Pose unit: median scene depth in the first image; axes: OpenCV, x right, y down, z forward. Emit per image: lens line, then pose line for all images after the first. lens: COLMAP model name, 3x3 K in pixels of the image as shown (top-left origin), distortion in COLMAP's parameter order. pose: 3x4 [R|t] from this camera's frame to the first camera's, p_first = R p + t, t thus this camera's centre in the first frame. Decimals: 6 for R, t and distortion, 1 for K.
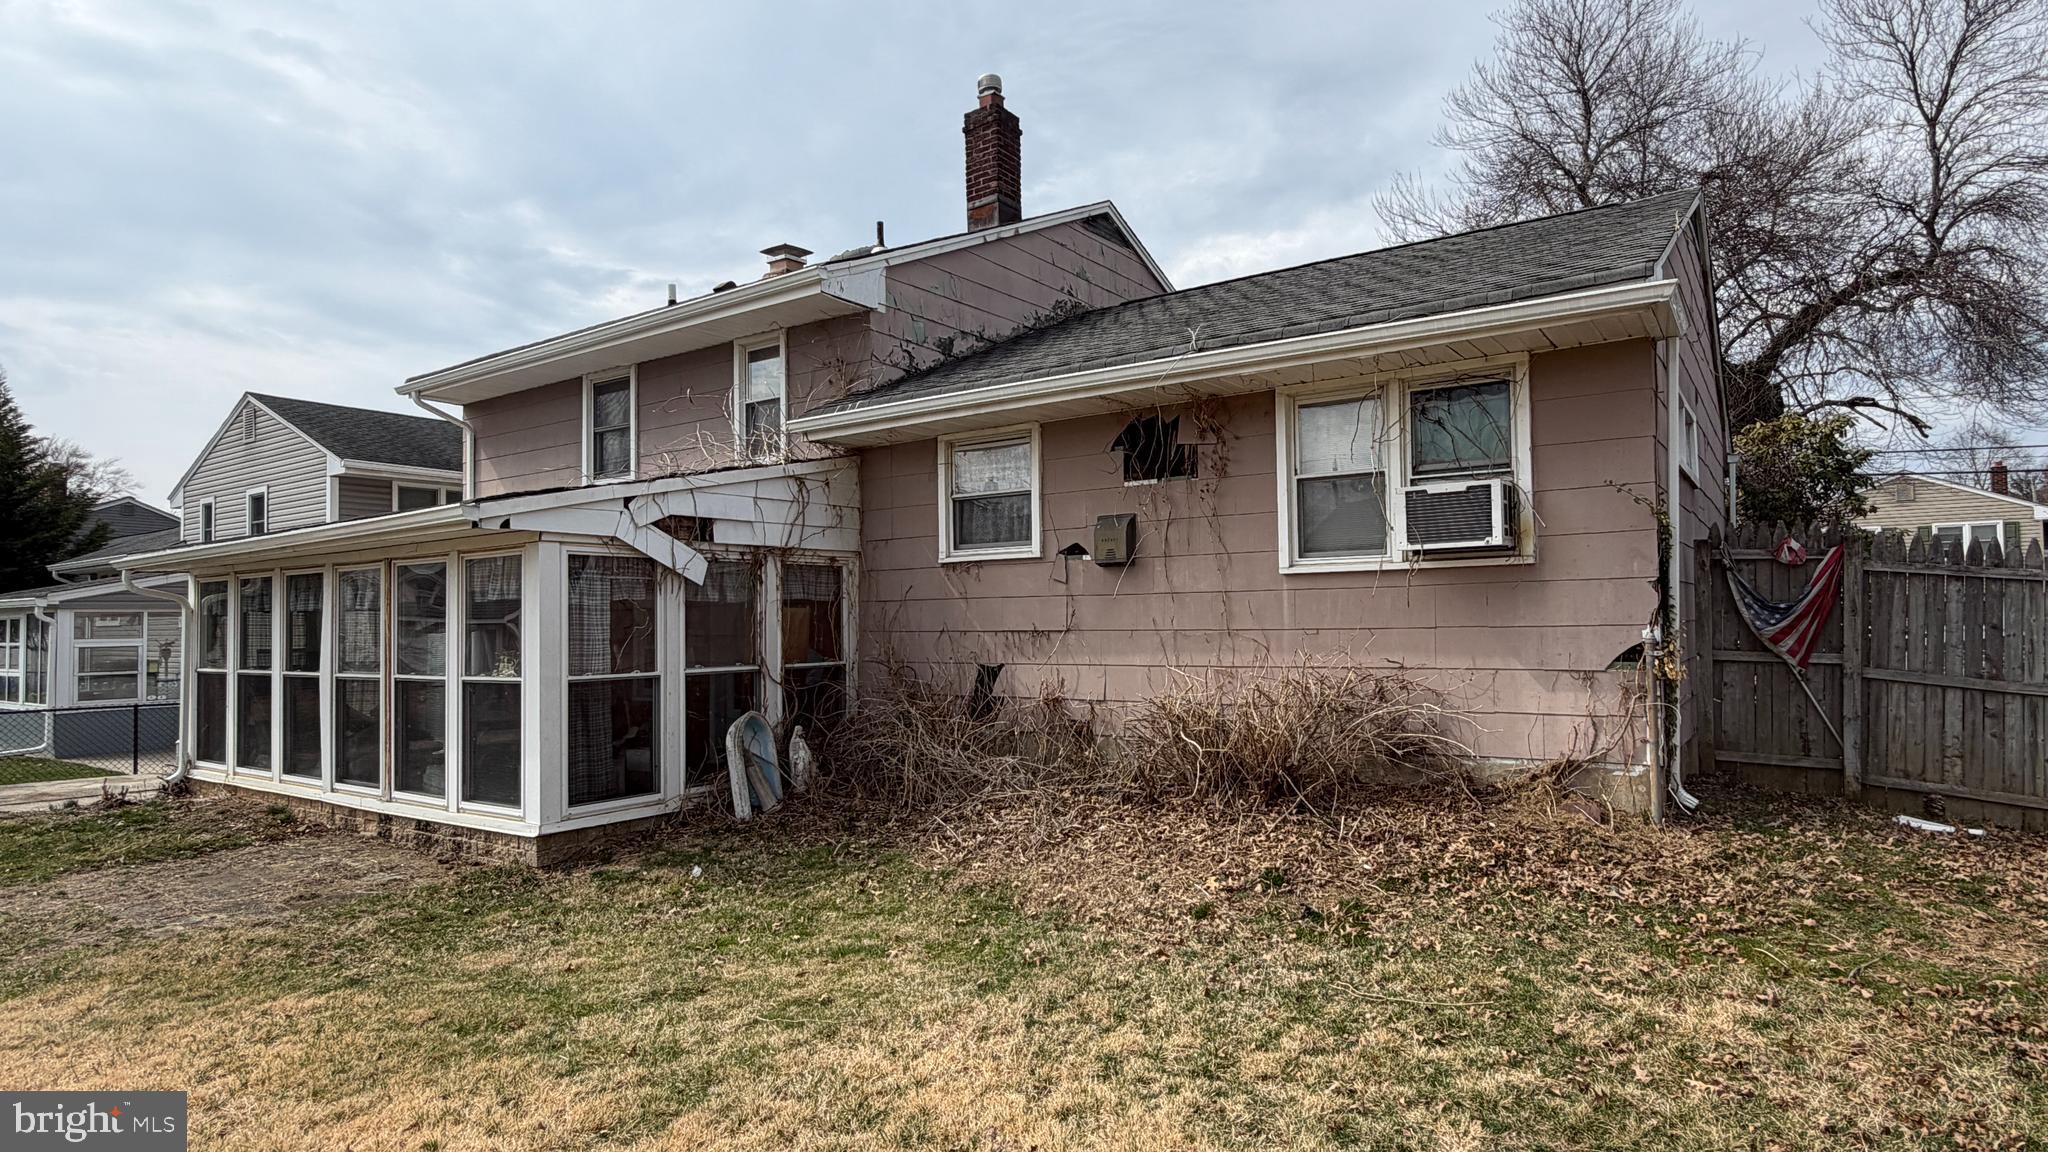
lens RADIAL K [[1087.5, 0, 1024.0], [0, 1087.5, 576.0], [0, 0, 1]] dist [0.001035, -0.000328]
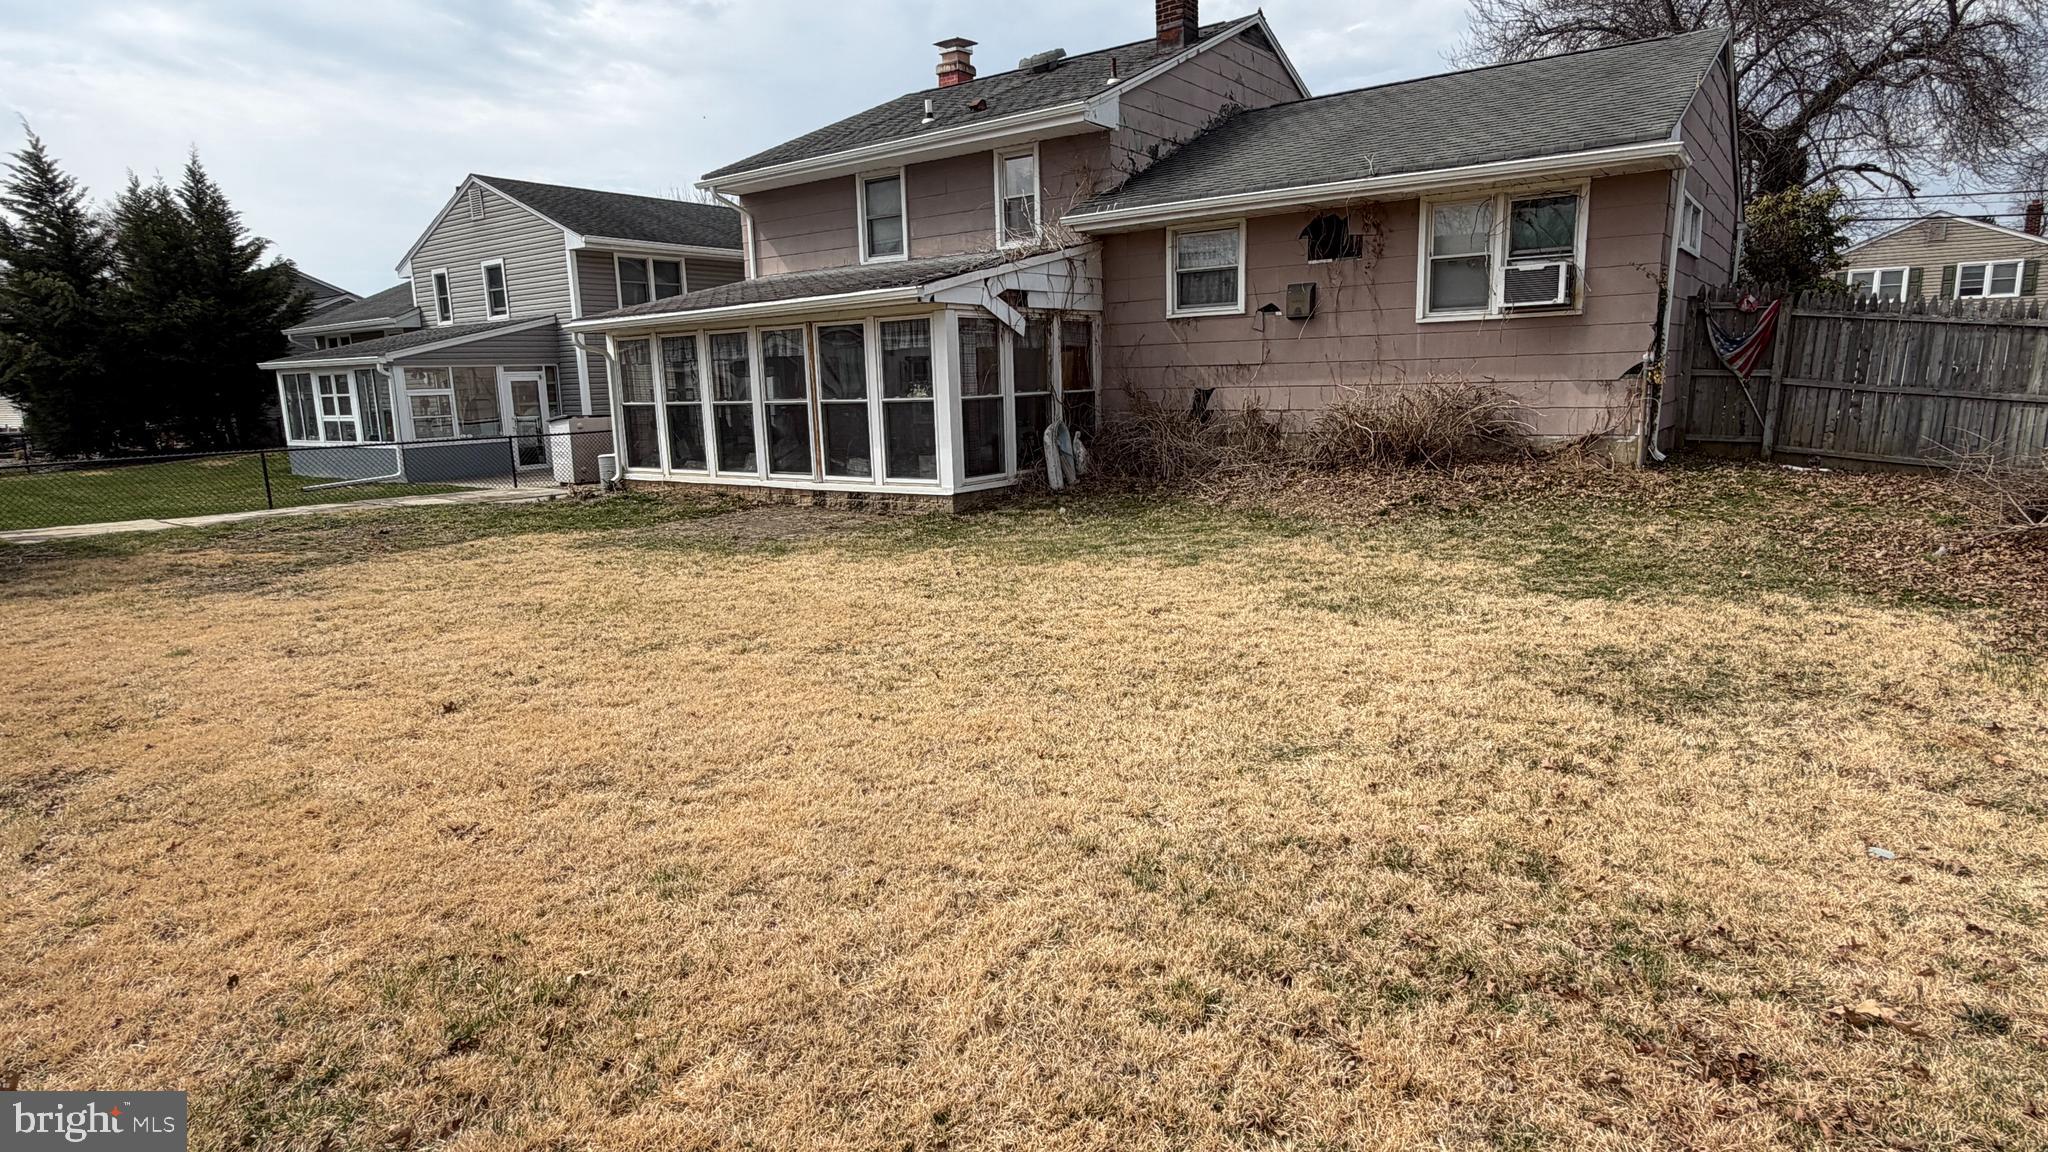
lens RADIAL K [[1107.5, 0, 1024.0], [0, 1107.5, 576.0], [0, 0, 1]] dist [-0.001341, 0.000223]
pose [[0.999809, -0.012097, -0.015376, -0.283135], [0.015187, 0.975338, 0.220194, -0.005874], [0.012333, -0.220385, 0.975335, -0.584731]]
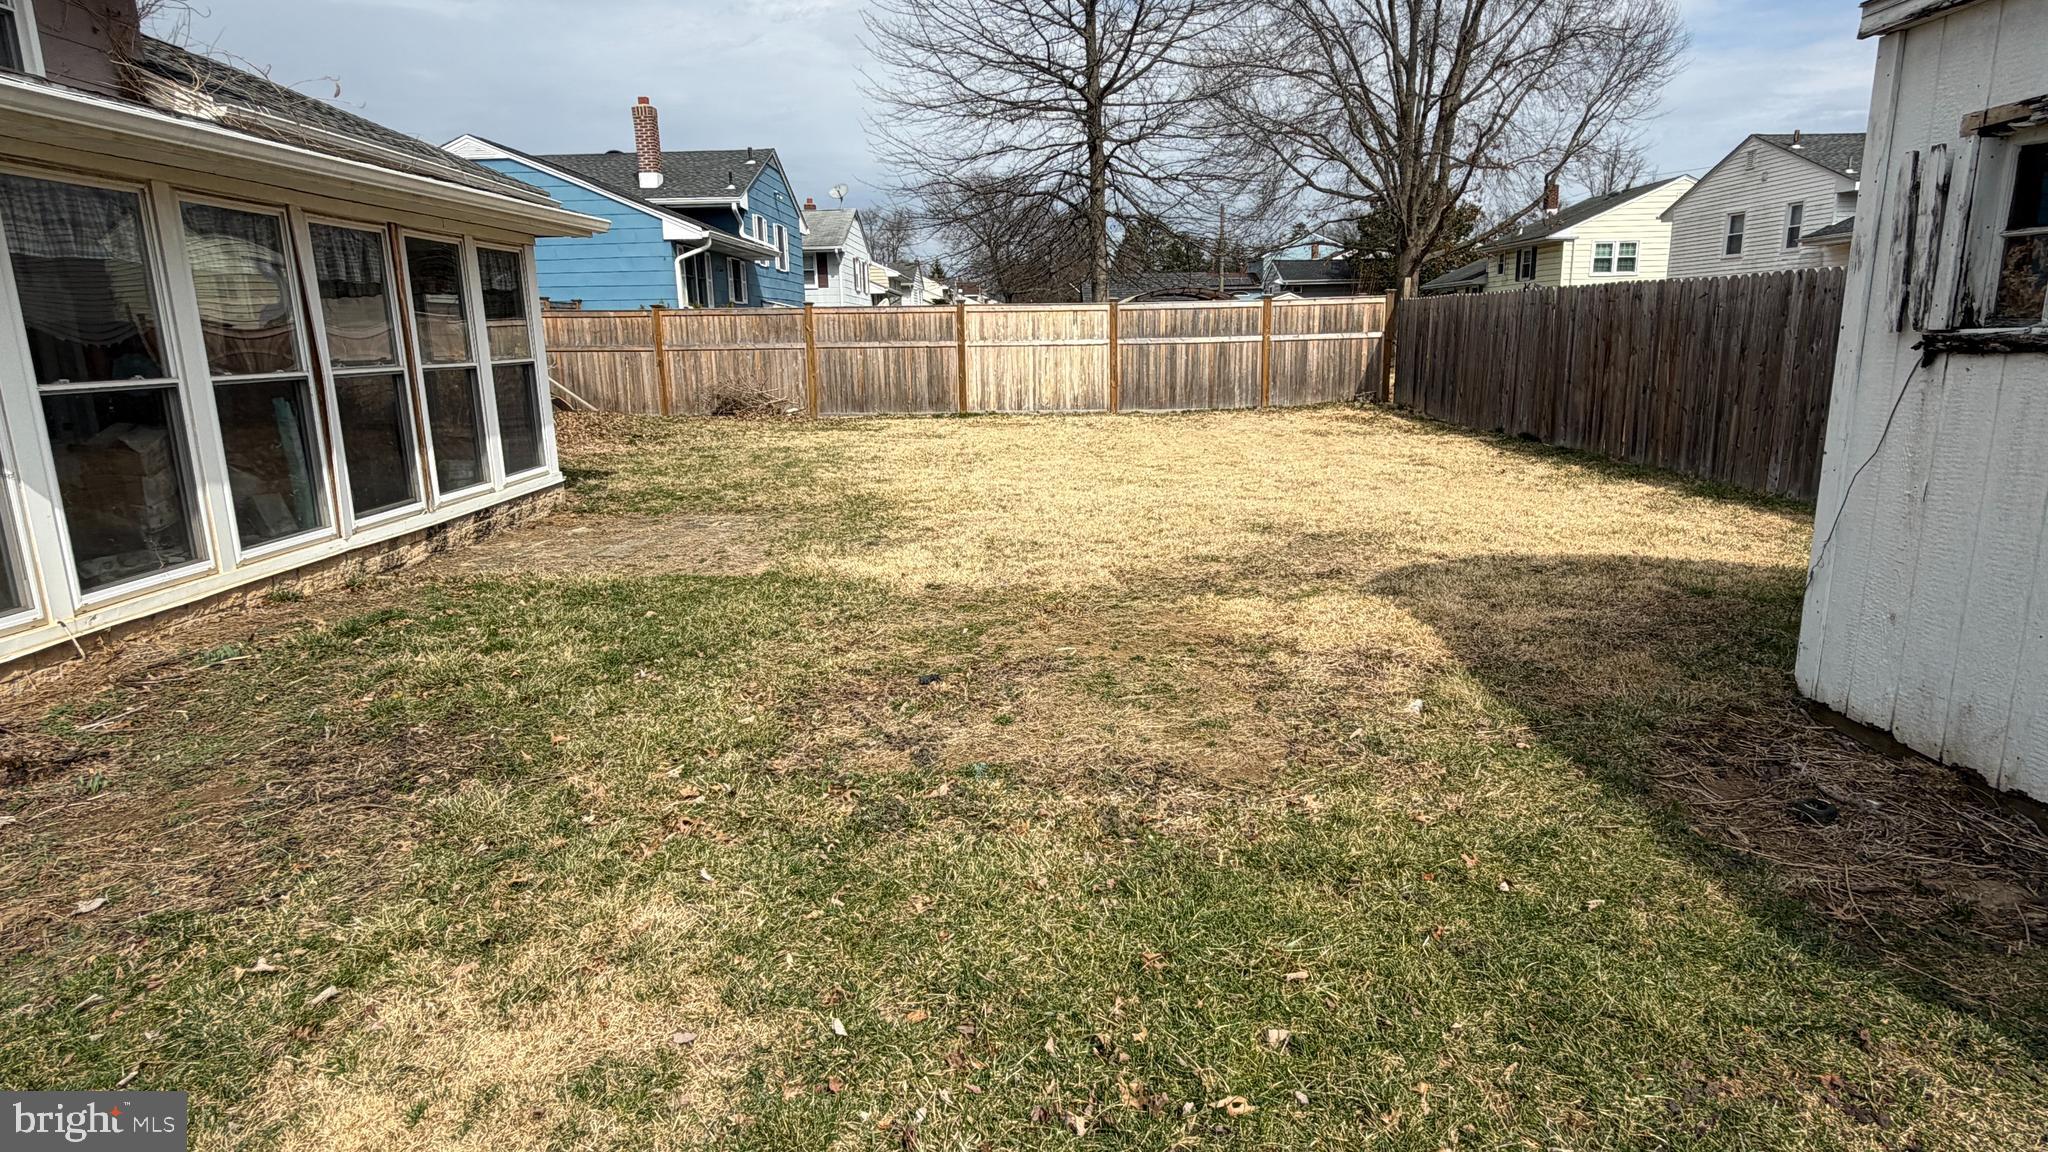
lens RADIAL K [[1099.2, 0, 1024.0], [0, 1099.2, 576.0], [0, 0, 1]] dist [0.000653, -0.000342]
pose [[-0.574587, -0.143746, 0.805721, -1.647336], [0.001865, 0.984223, 0.176922, 0.107679], [-0.818441, 0.103160, -0.565254, 1.164082]]
